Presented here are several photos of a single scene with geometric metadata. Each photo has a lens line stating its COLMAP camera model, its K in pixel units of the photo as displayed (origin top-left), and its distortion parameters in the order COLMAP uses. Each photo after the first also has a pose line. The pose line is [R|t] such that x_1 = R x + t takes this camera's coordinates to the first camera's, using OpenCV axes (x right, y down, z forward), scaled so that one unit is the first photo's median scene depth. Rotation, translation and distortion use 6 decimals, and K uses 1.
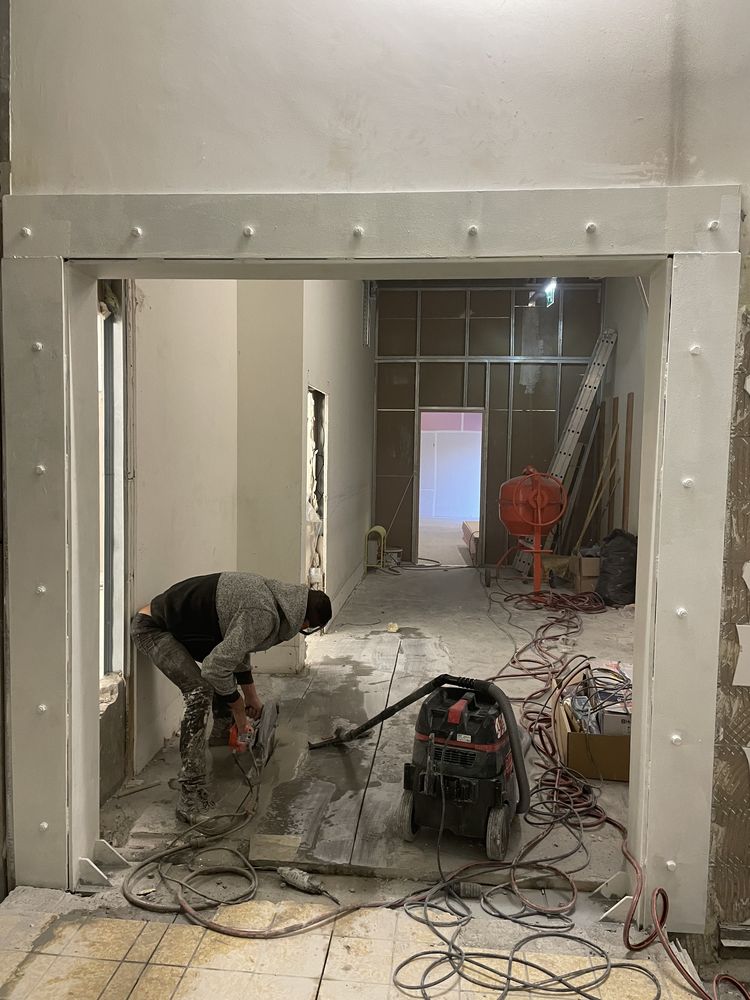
lens RADIAL K [[758.3, 0, 375.4], [0, 758.3, 498.2], [0, 0, 1]] dist [-0.008745, -0.008170]
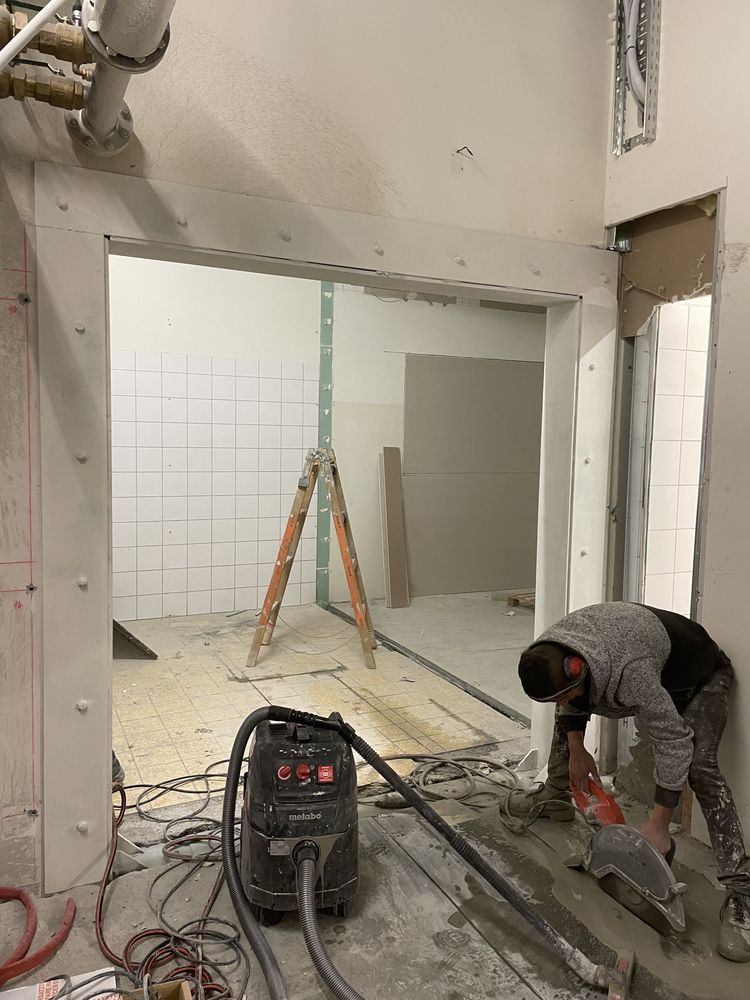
lens RADIAL K [[758.3, 0, 375.1], [0, 758.3, 499.3], [0, 0, 1]] dist [-0.008745, -0.008170]
pose [[-0.854707, 0.007750, -0.519053, 0.484093], [-0.075120, 0.987517, 0.138443, -0.108423], [0.513646, 0.157319, -0.843456, 1.709313]]
